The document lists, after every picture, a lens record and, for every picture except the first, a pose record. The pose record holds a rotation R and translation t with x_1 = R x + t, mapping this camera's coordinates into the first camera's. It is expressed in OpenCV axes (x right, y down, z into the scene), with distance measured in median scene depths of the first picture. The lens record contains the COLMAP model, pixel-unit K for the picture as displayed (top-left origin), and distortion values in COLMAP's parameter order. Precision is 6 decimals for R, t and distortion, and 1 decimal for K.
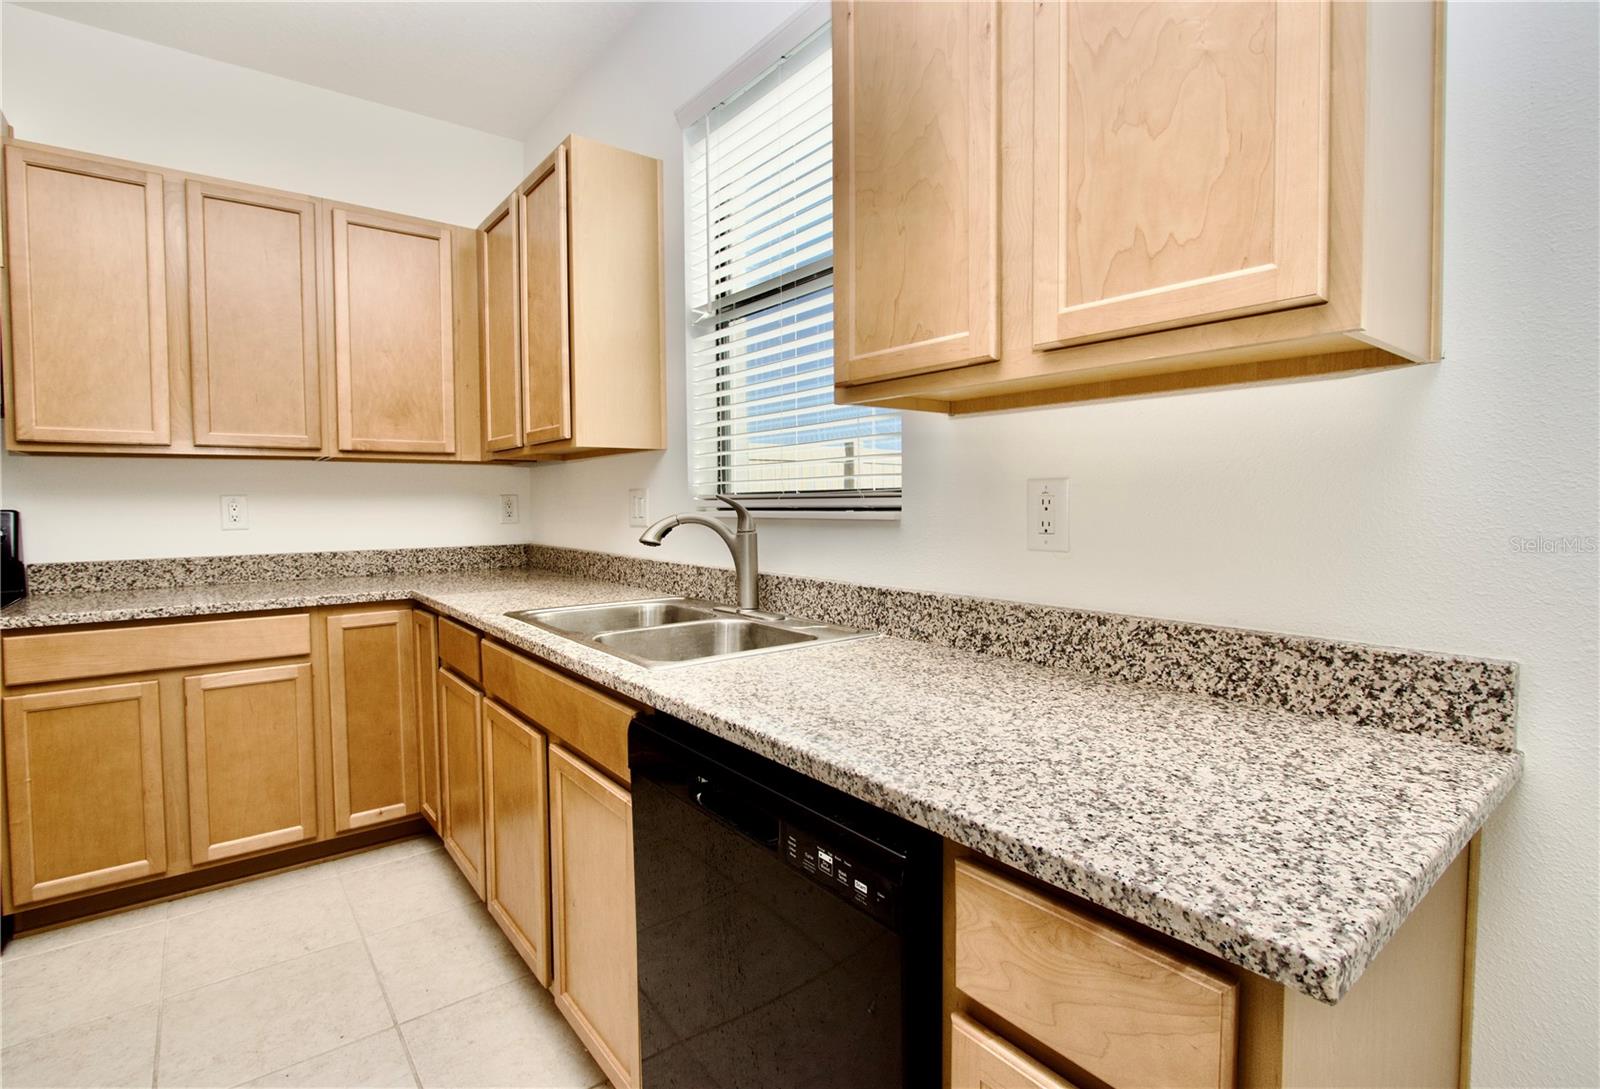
lens RADIAL K [[751.8, 0, 773.2], [0, 751.8, 531.7], [0, 0, 1]] dist [-0.018567, 0.001343]
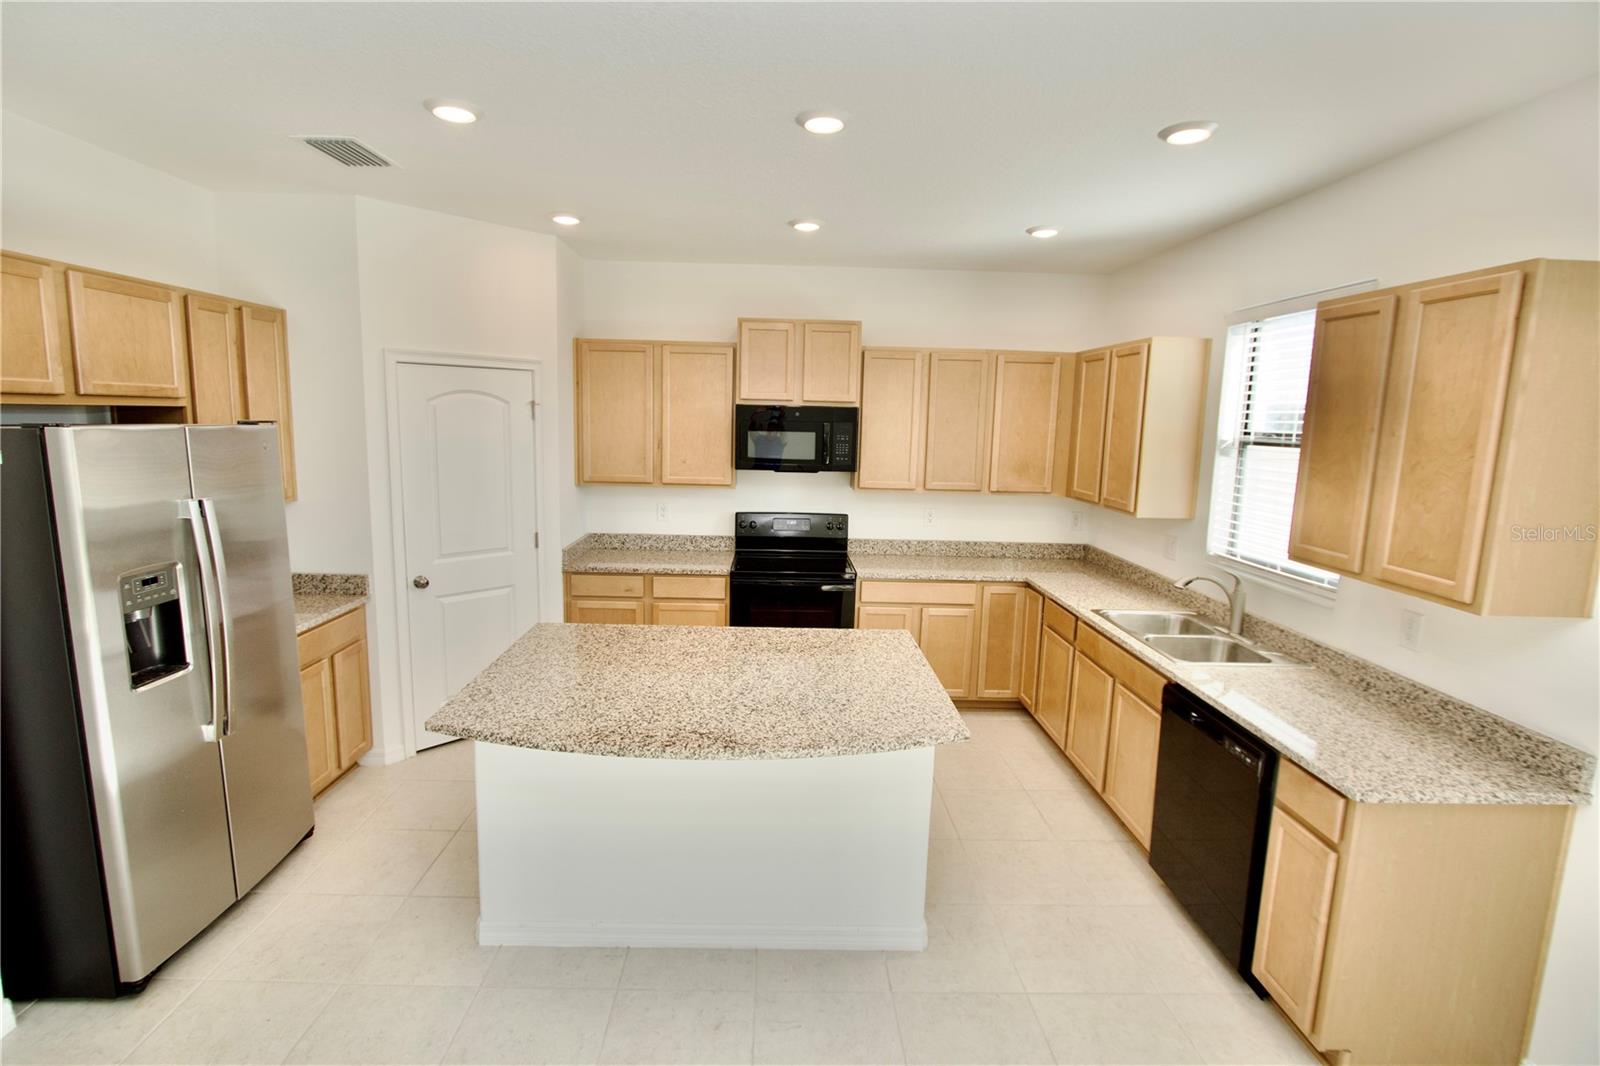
lens RADIAL K [[740.8, 0, 795.0], [0, 740.8, 520.4], [0, 0, 1]] dist [-0.010132, 0.000282]
pose [[0.809570, 0.110928, -0.576447, 0.095963], [-0.056604, 0.992159, 0.111429, -0.285211], [0.584288, -0.057580, 0.809501, -0.964992]]
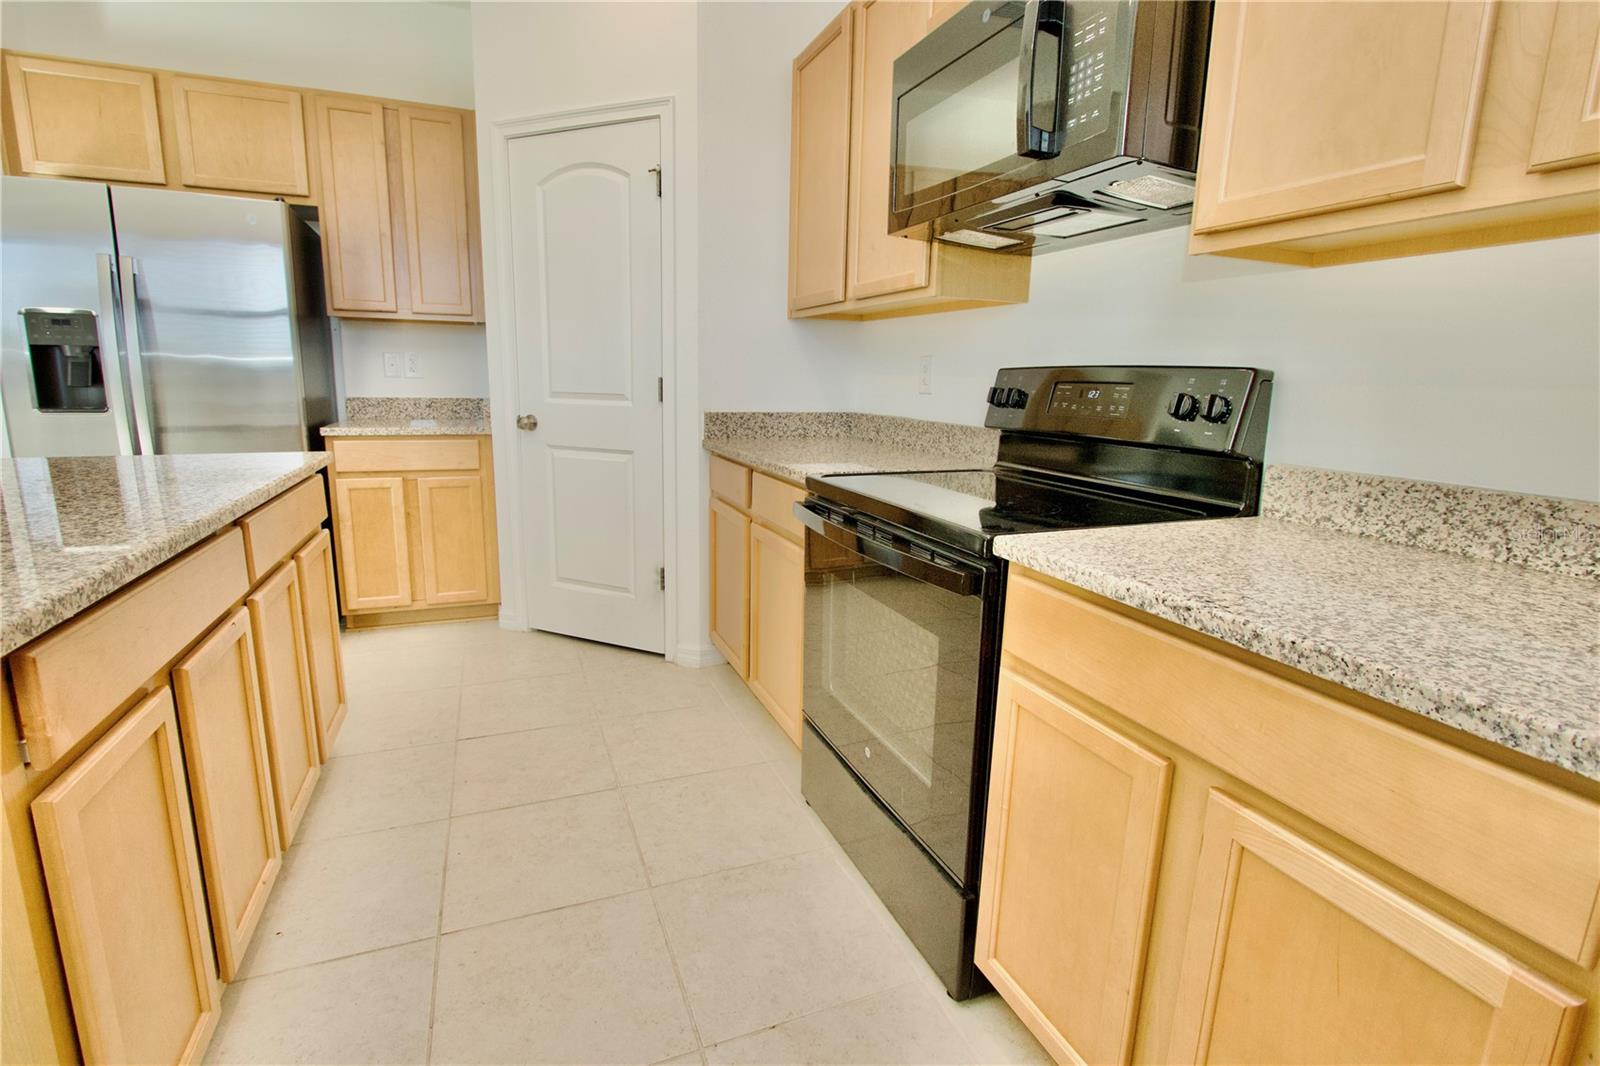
lens RADIAL K [[740.8, 0, 782.6], [0, 740.8, 520.4], [0, 0, 1]] dist [-0.010132, 0.000282]
pose [[-0.282571, 0.186759, -0.940891, -0.428819], [-0.058064, 0.975735, 0.211114, -0.014105], [0.957488, 0.114287, -0.264870, 0.963793]]
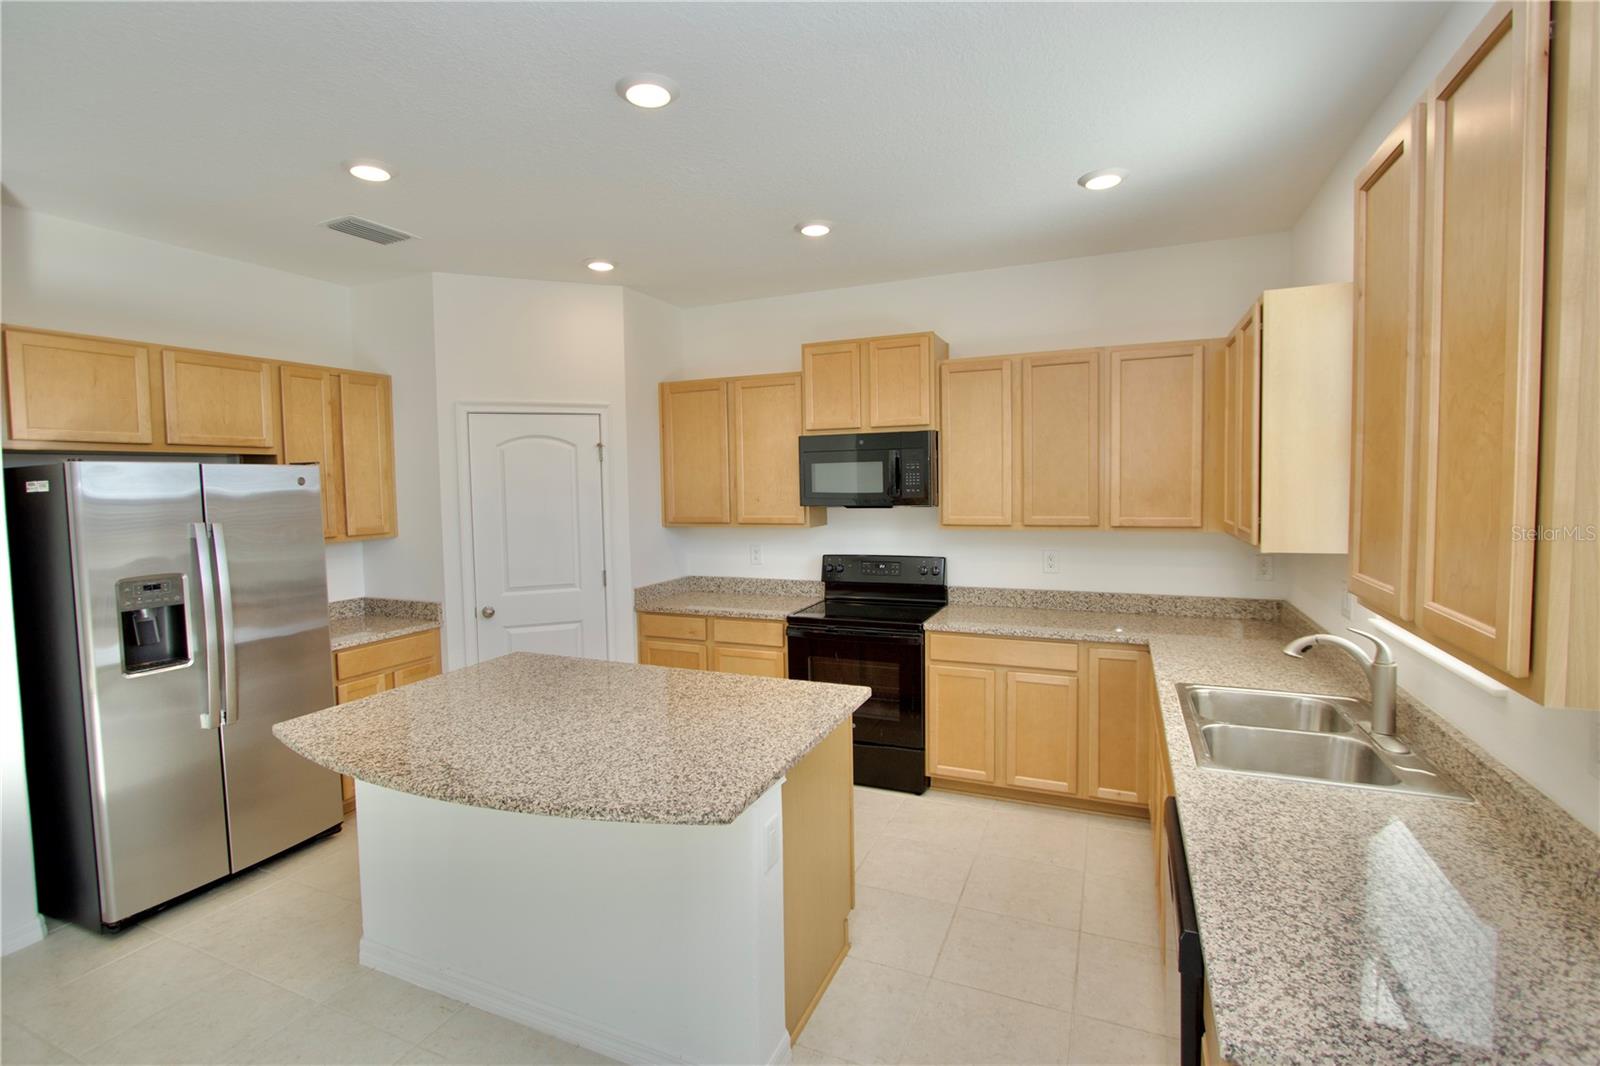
lens RADIAL K [[740.8, 0, 792.4], [0, 740.8, 524.7], [0, 0, 1]] dist [-0.010132, 0.000282]
pose [[0.484806, 0.051391, -0.873110, 0.447722], [-0.022357, 0.998674, 0.046368, -0.219890], [0.874336, -0.002960, 0.485313, -0.248121]]
